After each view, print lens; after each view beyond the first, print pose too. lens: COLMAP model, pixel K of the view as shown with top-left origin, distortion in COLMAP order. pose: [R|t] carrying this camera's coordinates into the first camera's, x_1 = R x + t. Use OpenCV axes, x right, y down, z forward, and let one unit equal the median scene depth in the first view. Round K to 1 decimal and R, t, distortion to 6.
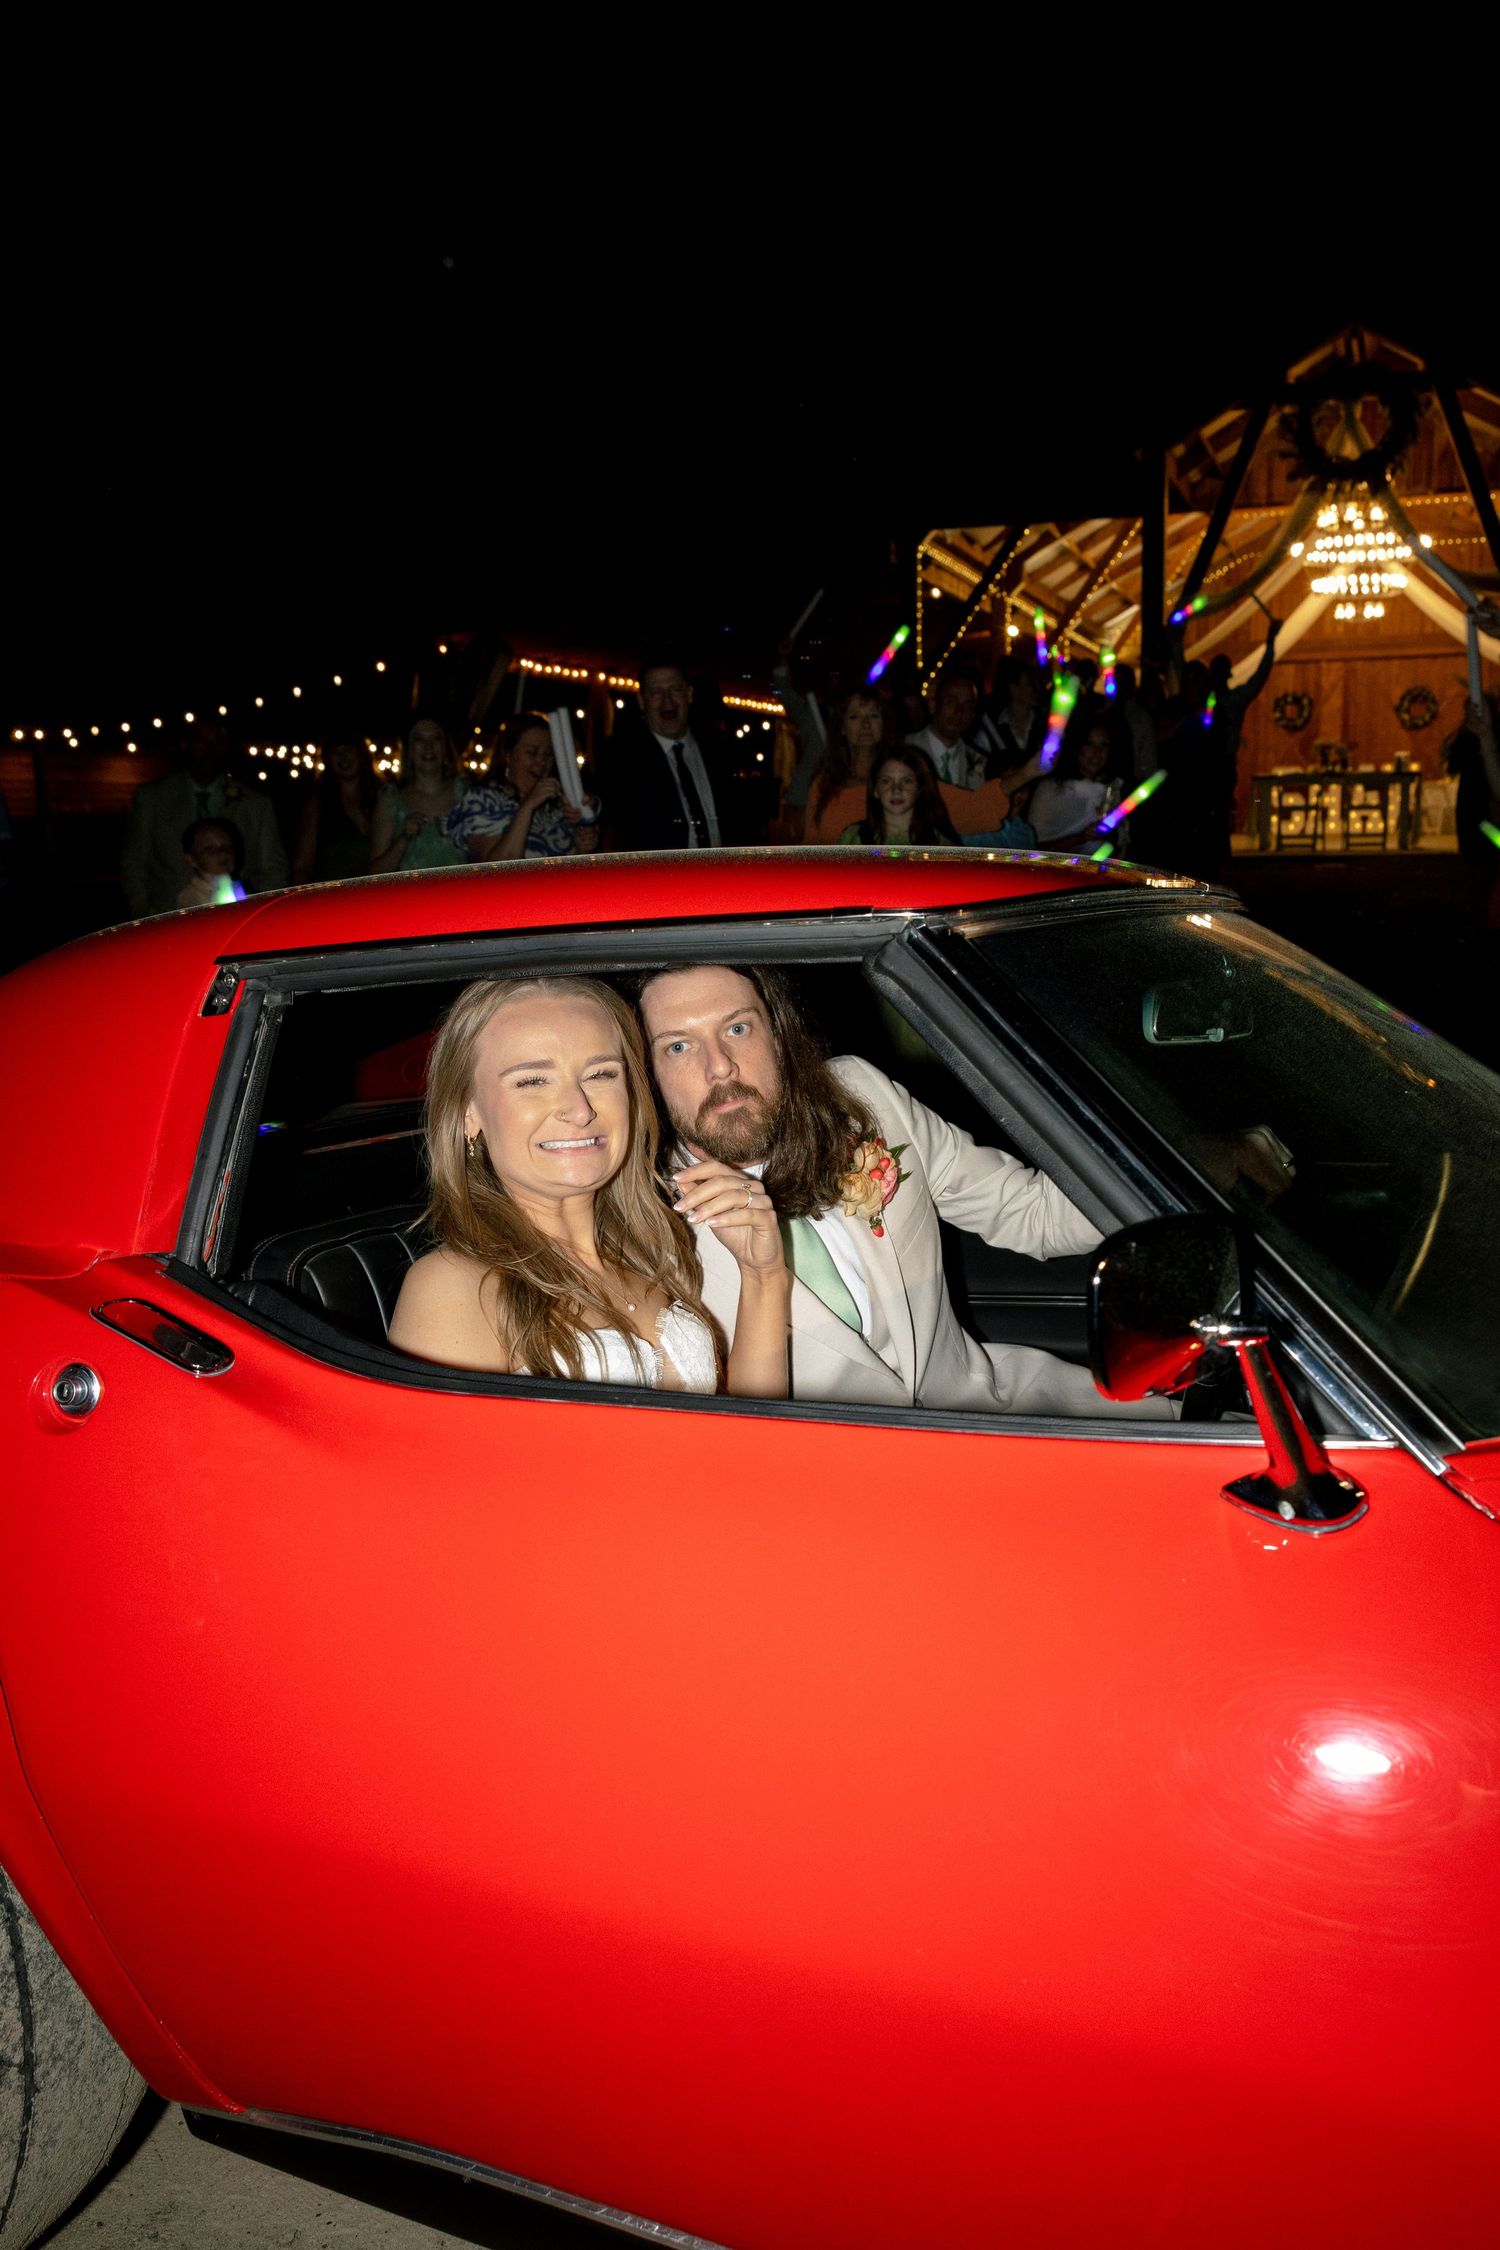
lens RADIAL K [[1738.0, 0, 715.6], [0, 1738.0, 1122.3], [0, 0, 1]] dist [0.001333, 0.004272]
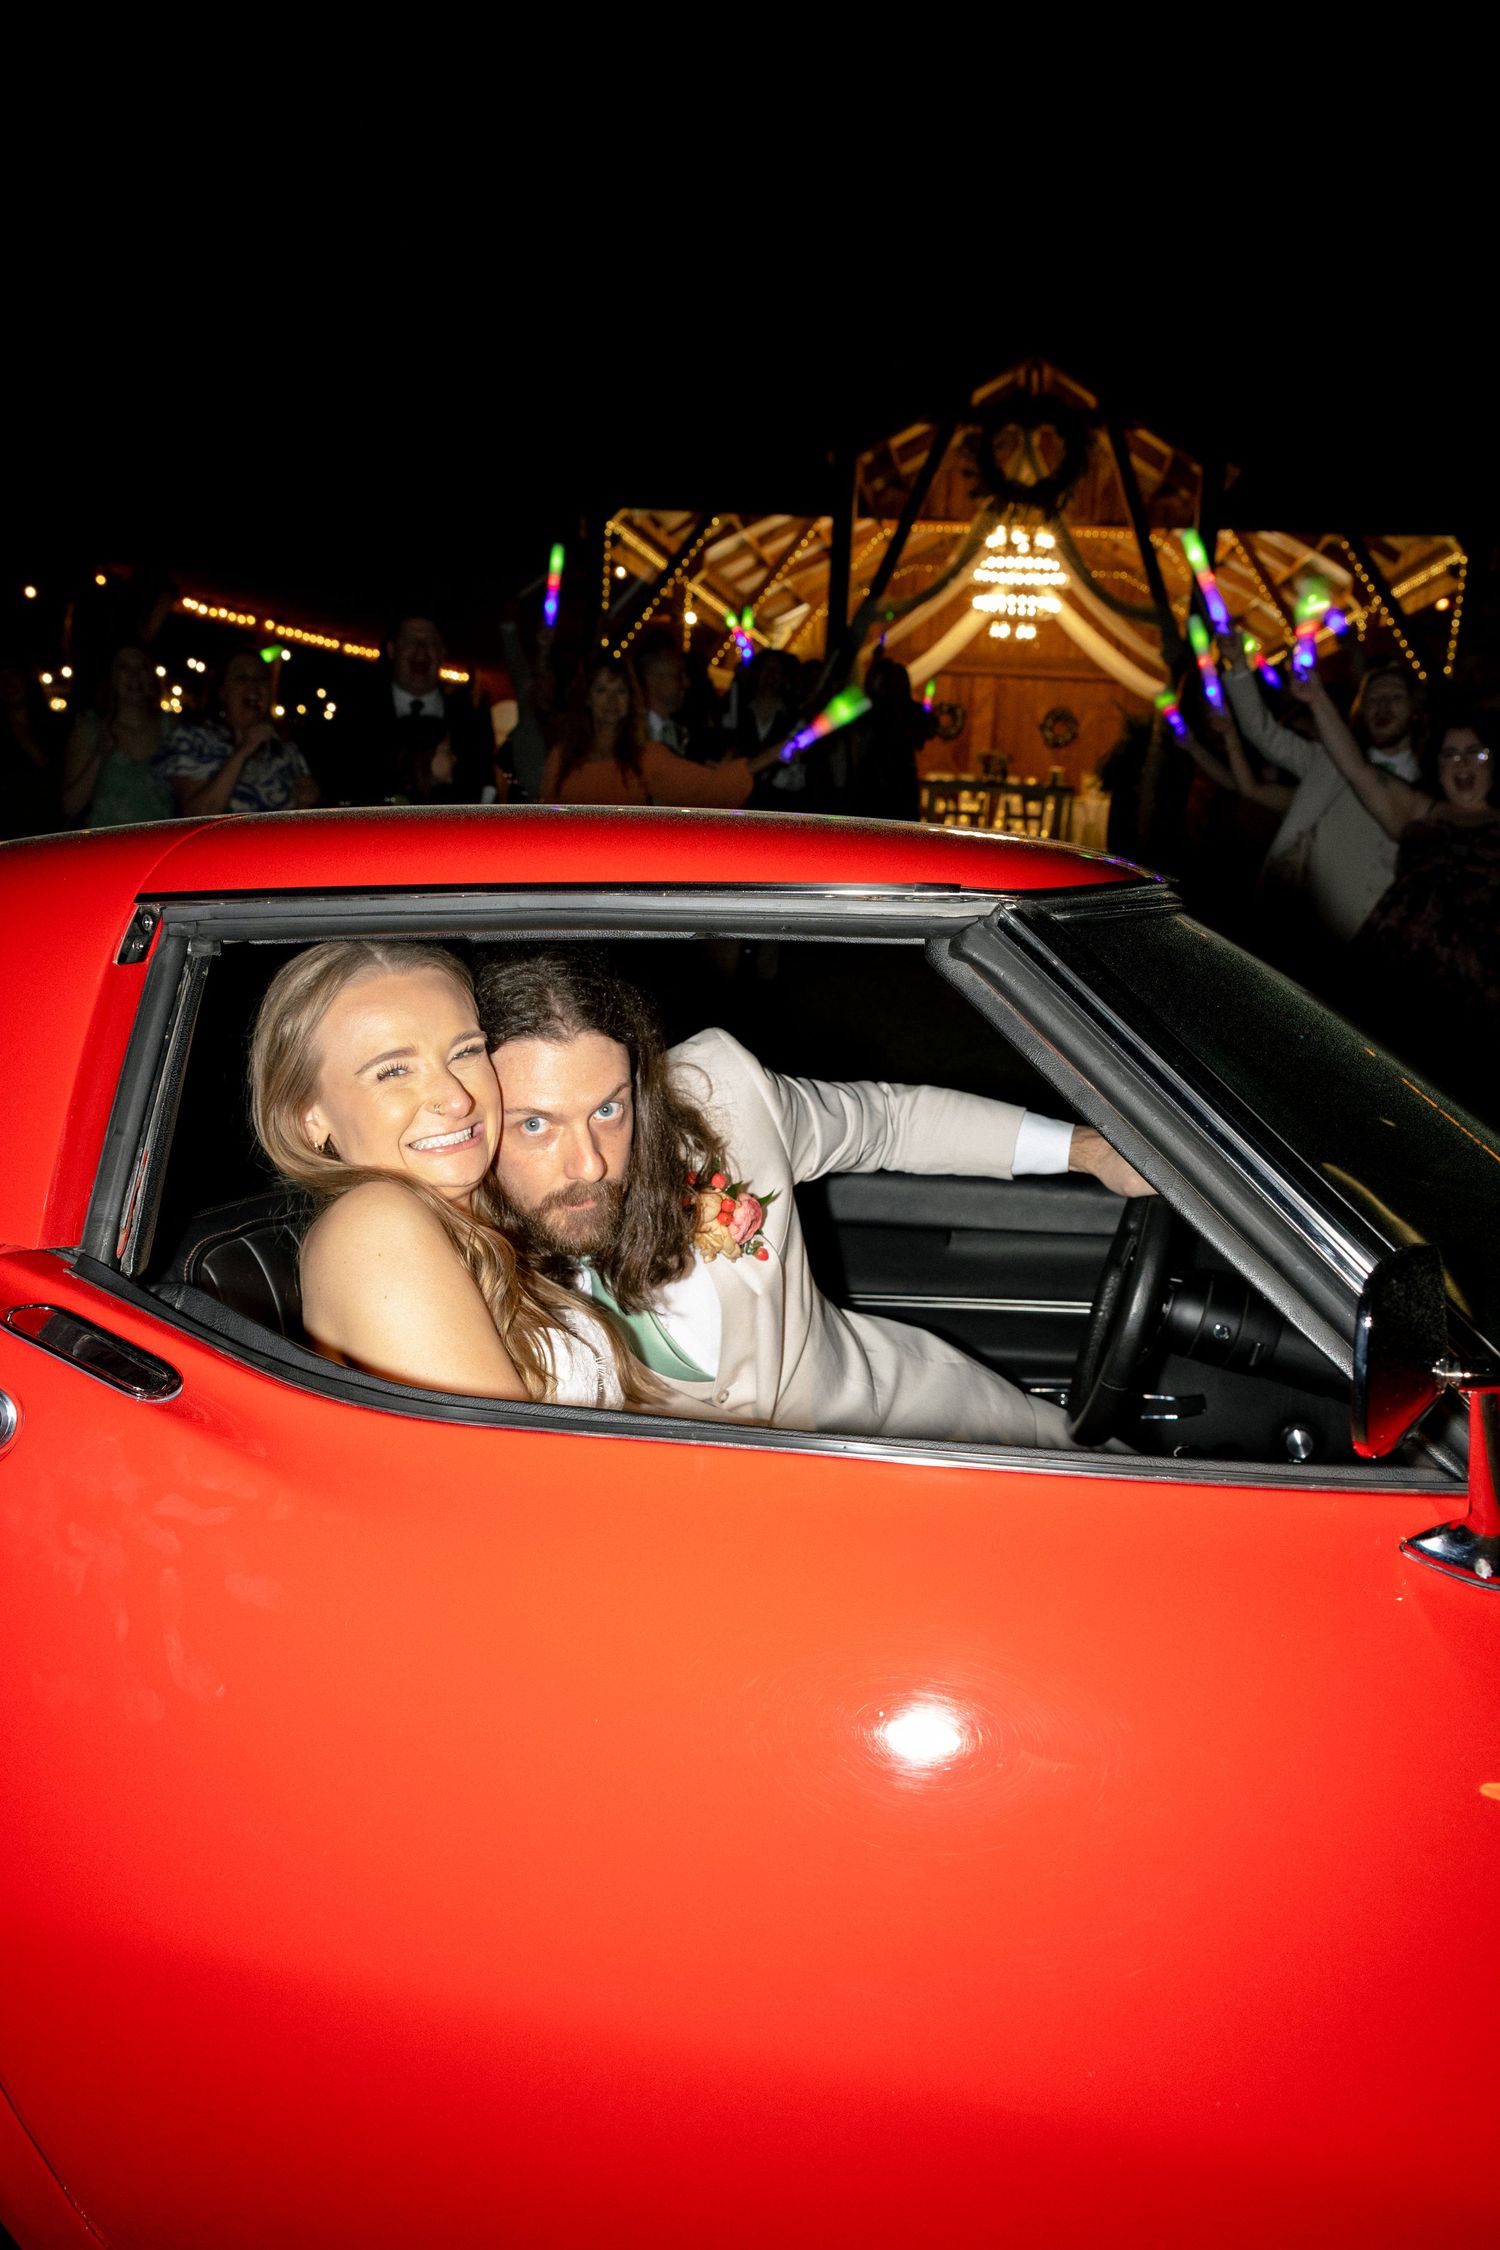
lens RADIAL K [[1741.4, 0, 713.6], [0, 1741.4, 1097.0], [0, 0, 1]] dist [-0.002568, 0.001575]
pose [[0.978380, 0.038925, 0.203119, -0.013022], [-0.038704, 0.999238, -0.005062, -0.000284], [-0.203161, -0.002908, 0.979141, 0.008752]]
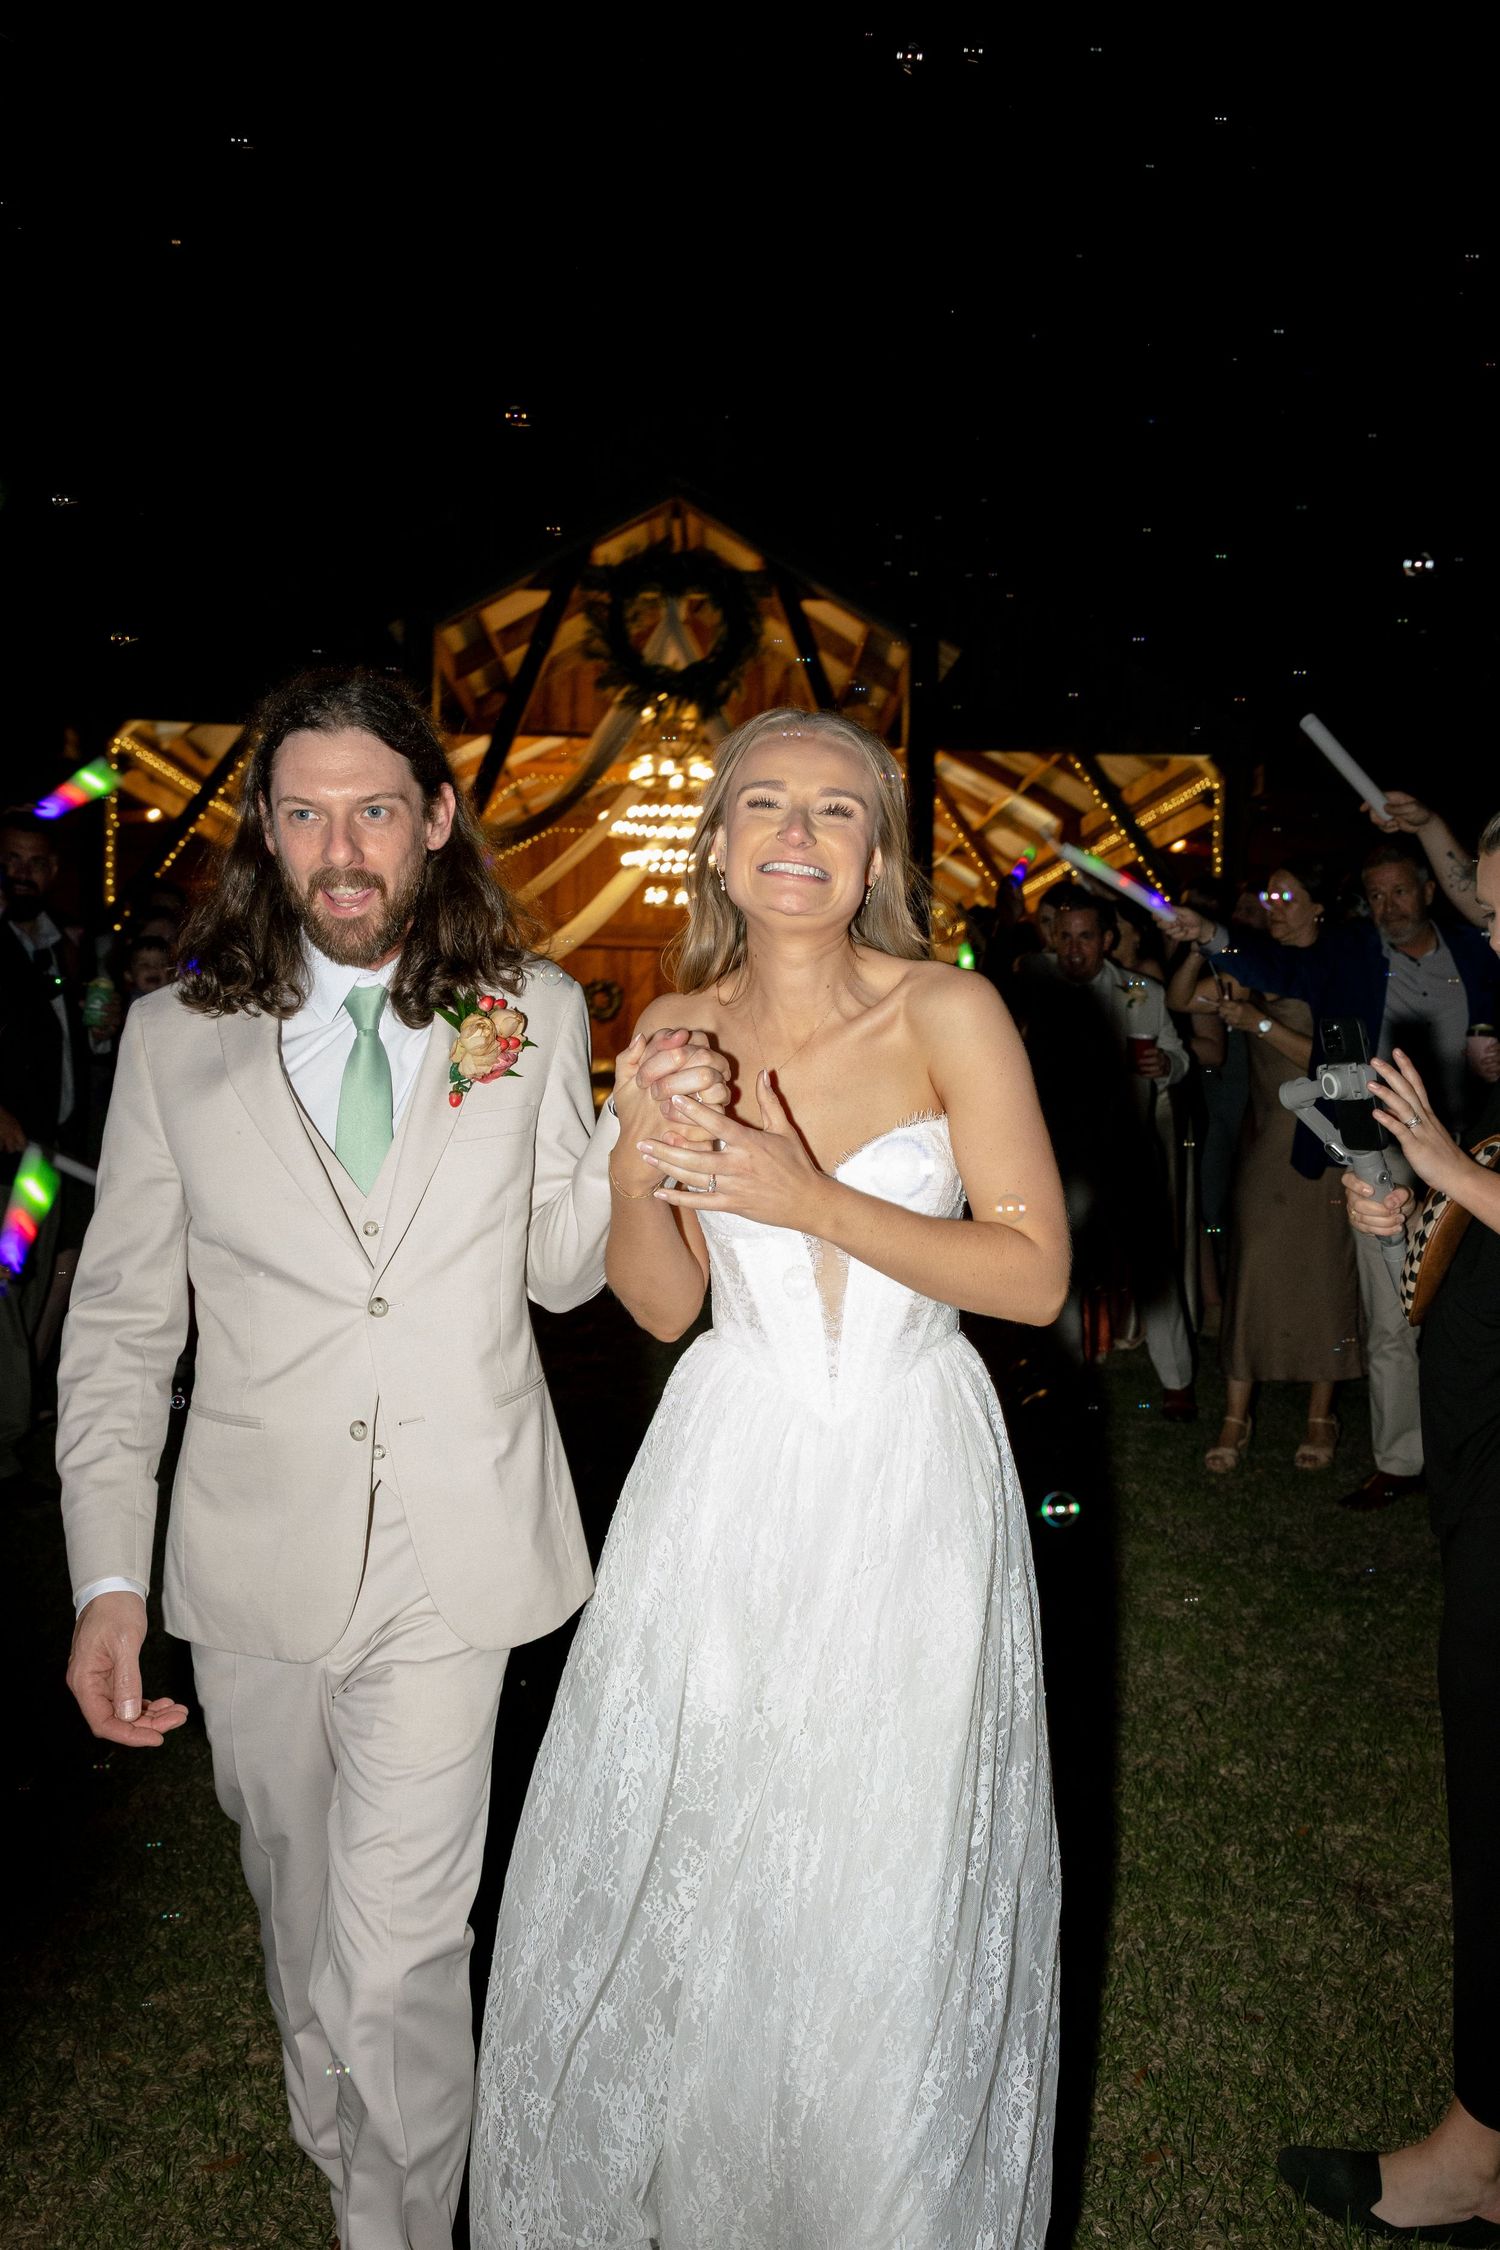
lens RADIAL K [[1748.8, 0, 721.9], [0, 1748.8, 1124.8], [0, 0, 1]] dist [-0.002718, 0.013095]
pose [[0.925918, 0.034387, 0.376157, 0.077070], [0.024577, 0.988253, -0.150839, -0.052020], [-0.376925, 0.148909, 0.914196, 0.239939]]
